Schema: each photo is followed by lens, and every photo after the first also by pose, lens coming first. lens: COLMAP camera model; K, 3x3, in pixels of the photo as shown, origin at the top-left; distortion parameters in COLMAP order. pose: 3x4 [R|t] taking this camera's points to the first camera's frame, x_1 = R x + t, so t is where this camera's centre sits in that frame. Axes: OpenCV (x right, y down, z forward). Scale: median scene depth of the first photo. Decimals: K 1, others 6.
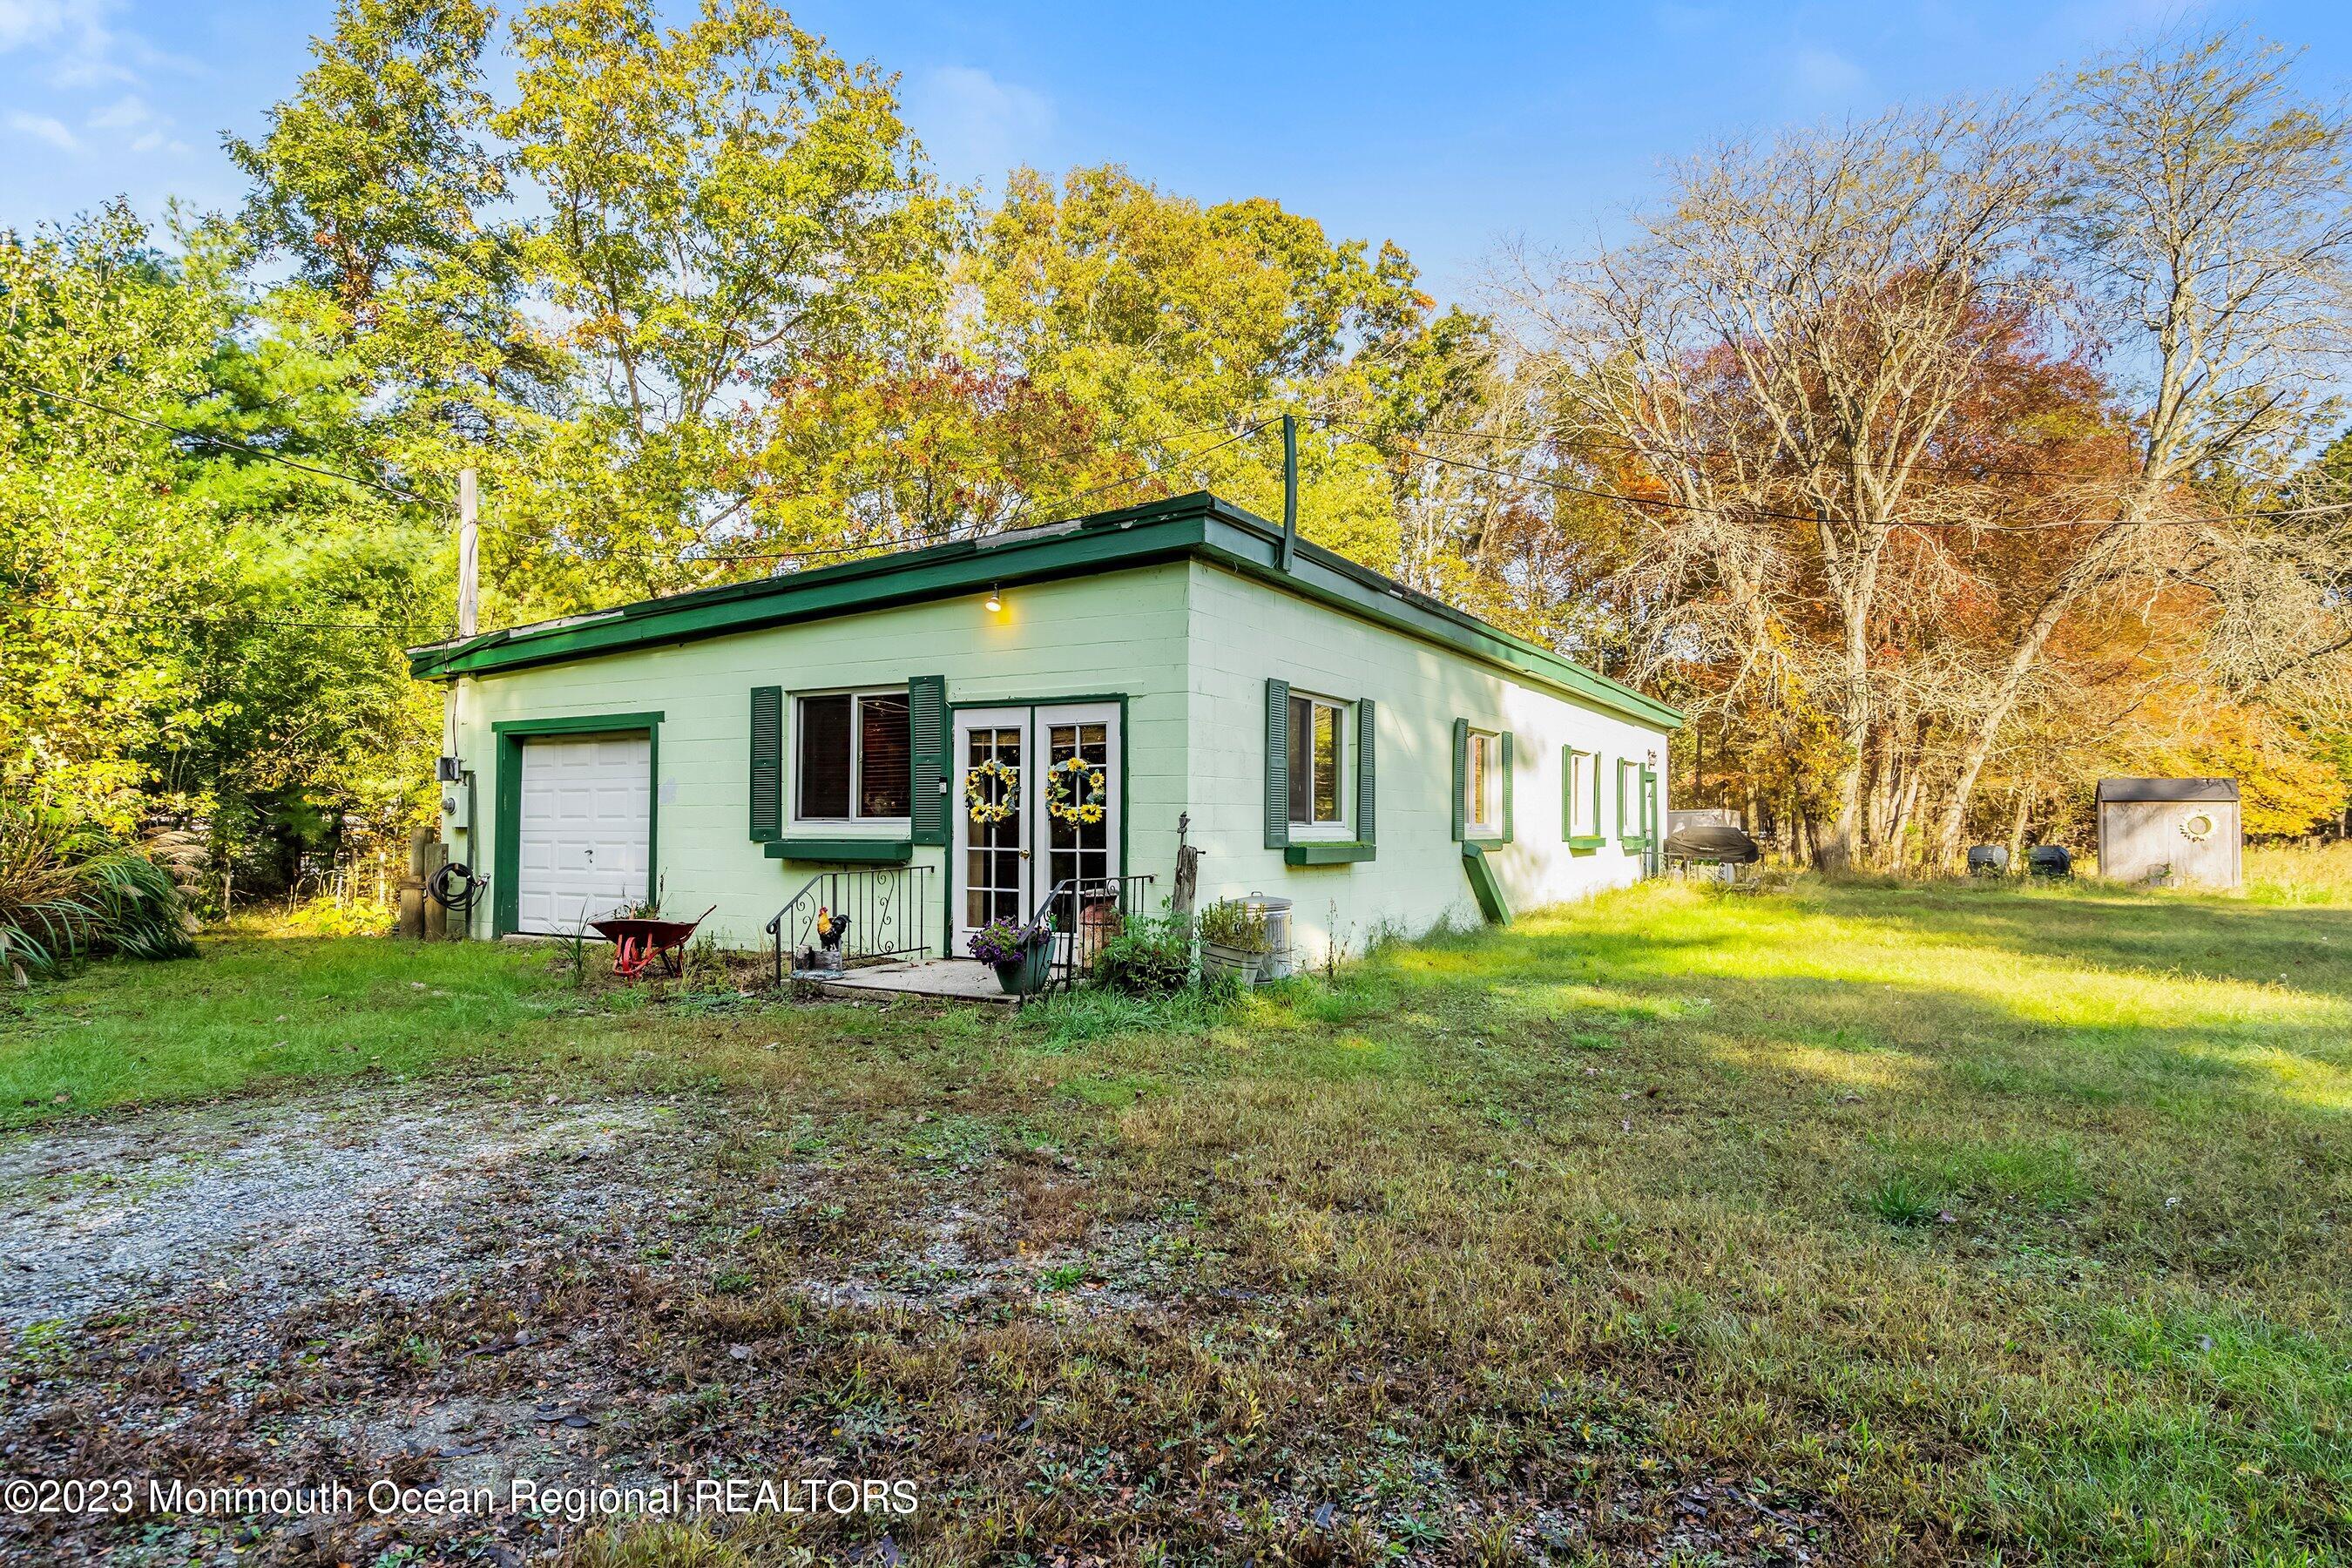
lens RADIAL K [[1301.5, 0, 1176.0], [0, 1301.5, 784.0], [0, 0, 1]] dist [0.005139, 0.000804]
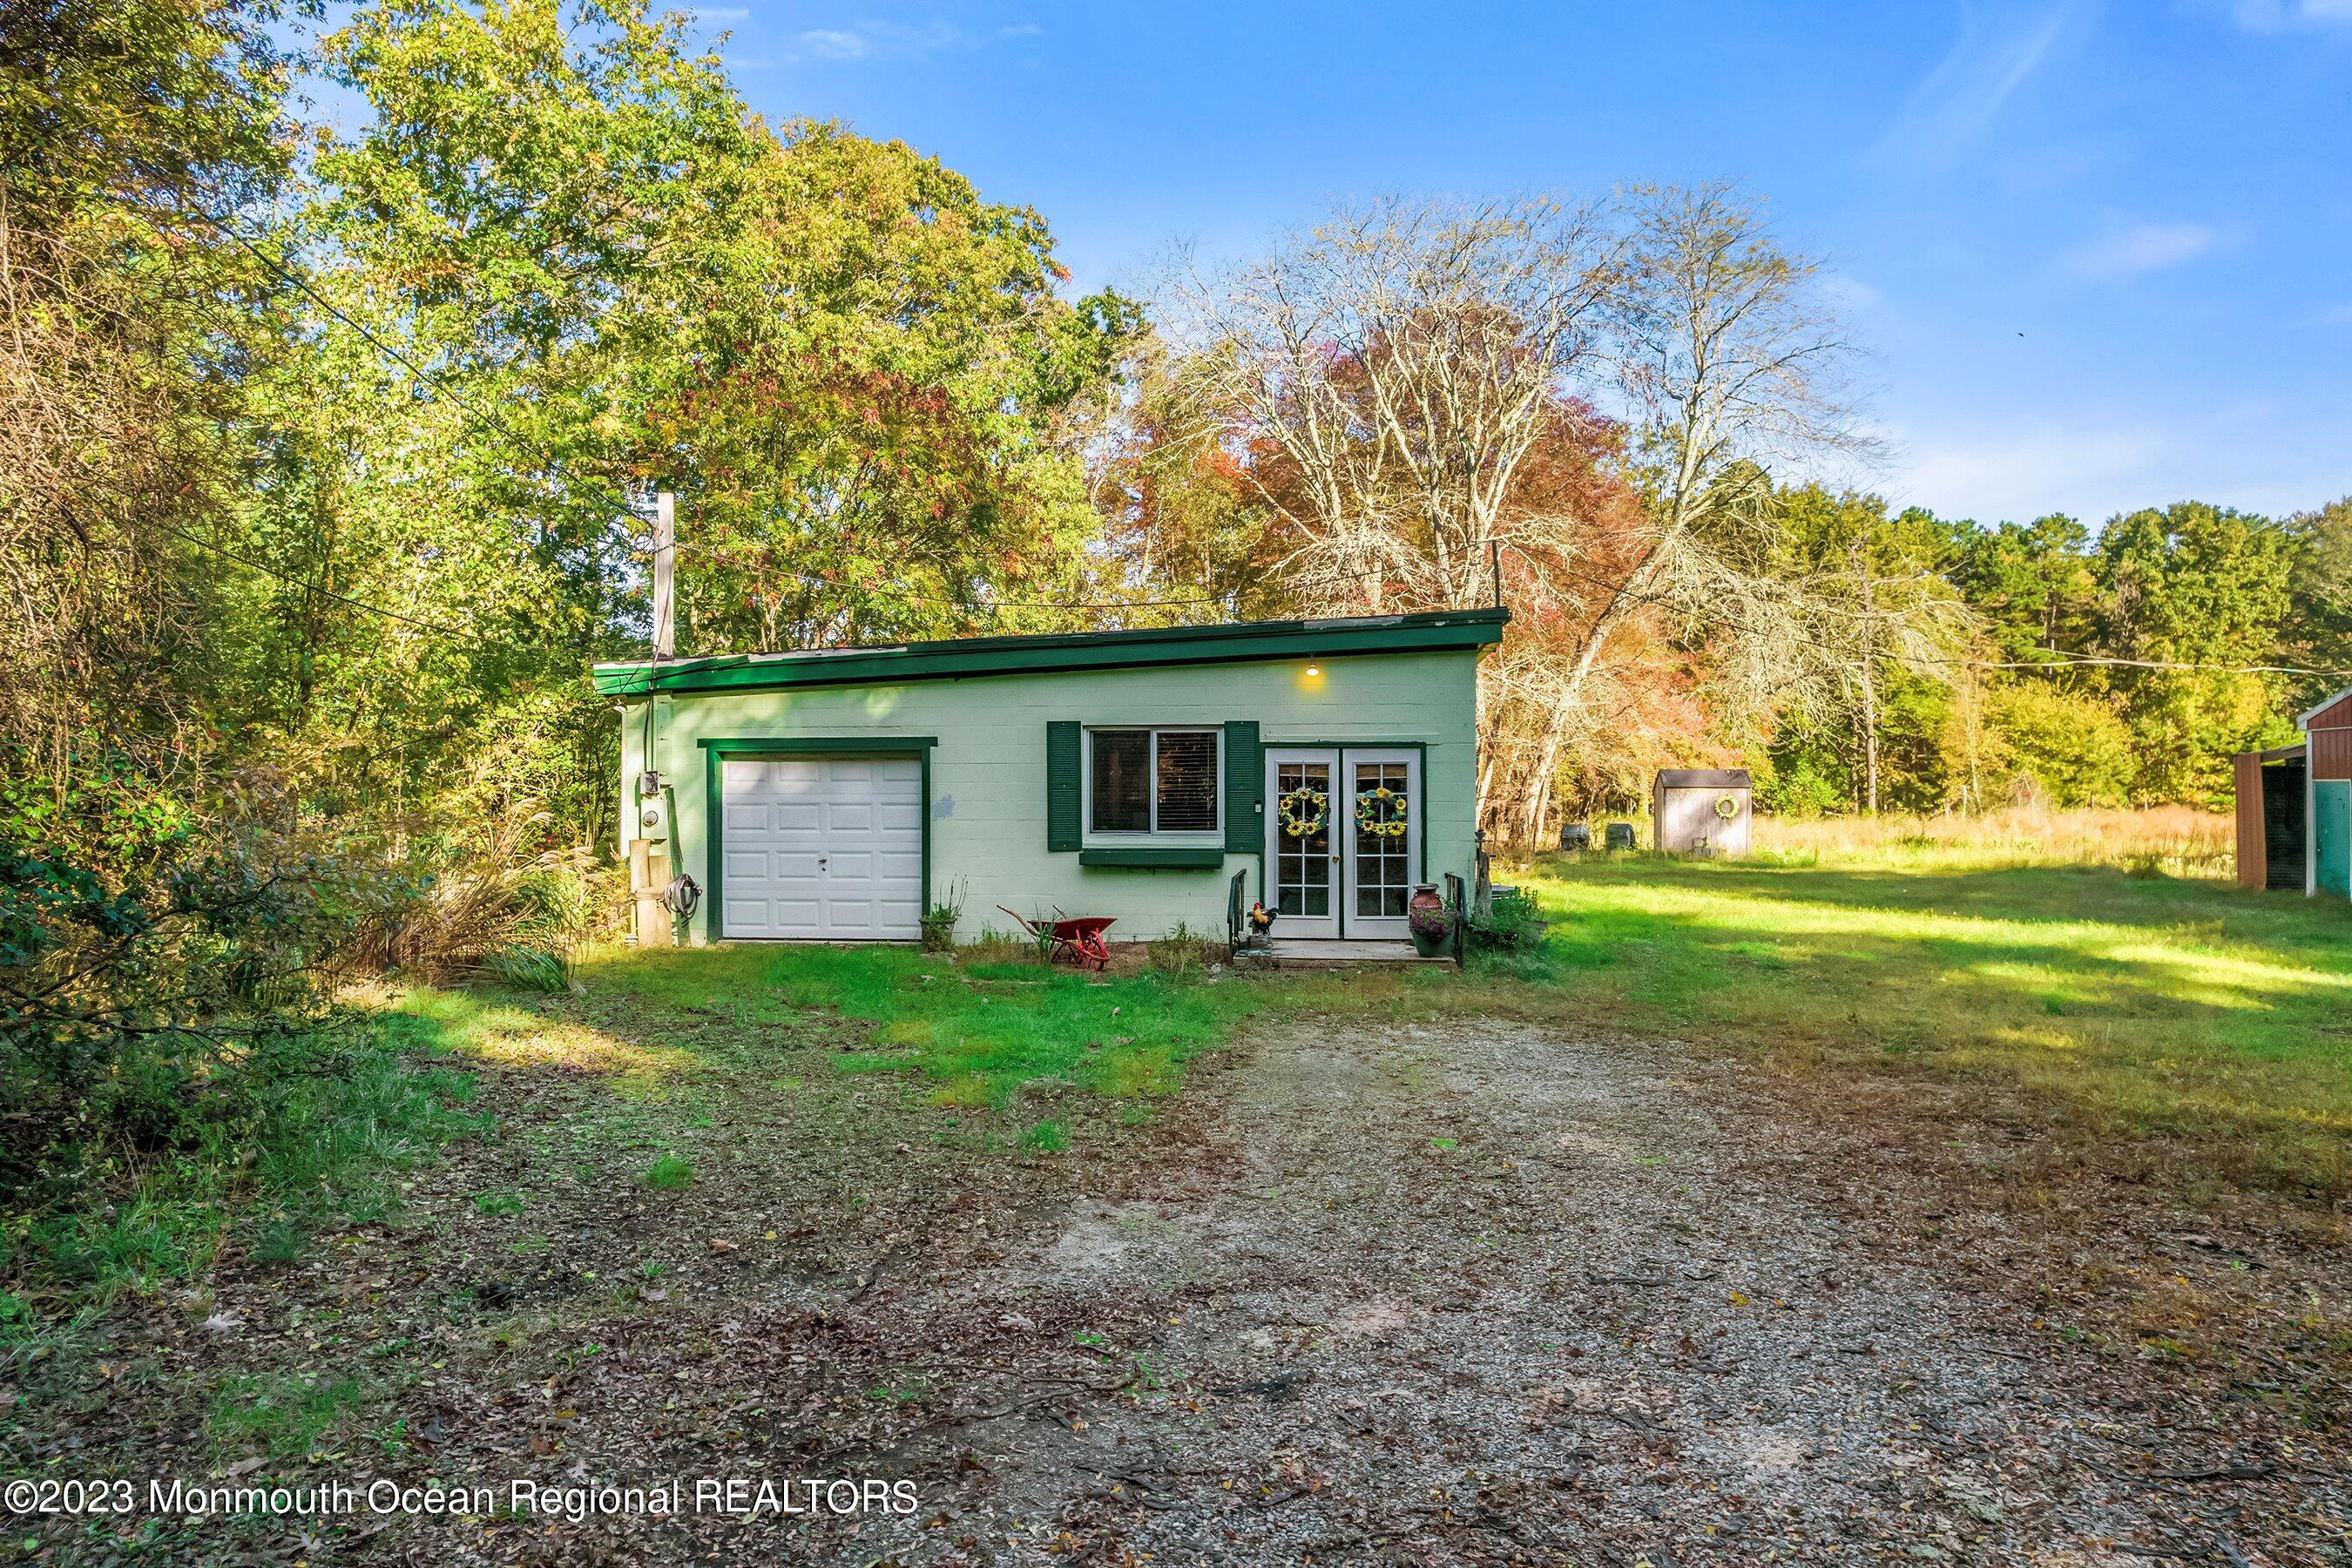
lens RADIAL K [[1529.2, 0, 1176.0], [0, 1529.2, 784.0], [0, 0, 1]] dist [-0.115024, 0.103564]
pose [[0.912902, -0.000630, 0.408179, -0.868497], [-0.009593, 0.999689, 0.022998, -0.055124], [-0.408067, -0.024911, 0.912612, -0.346887]]
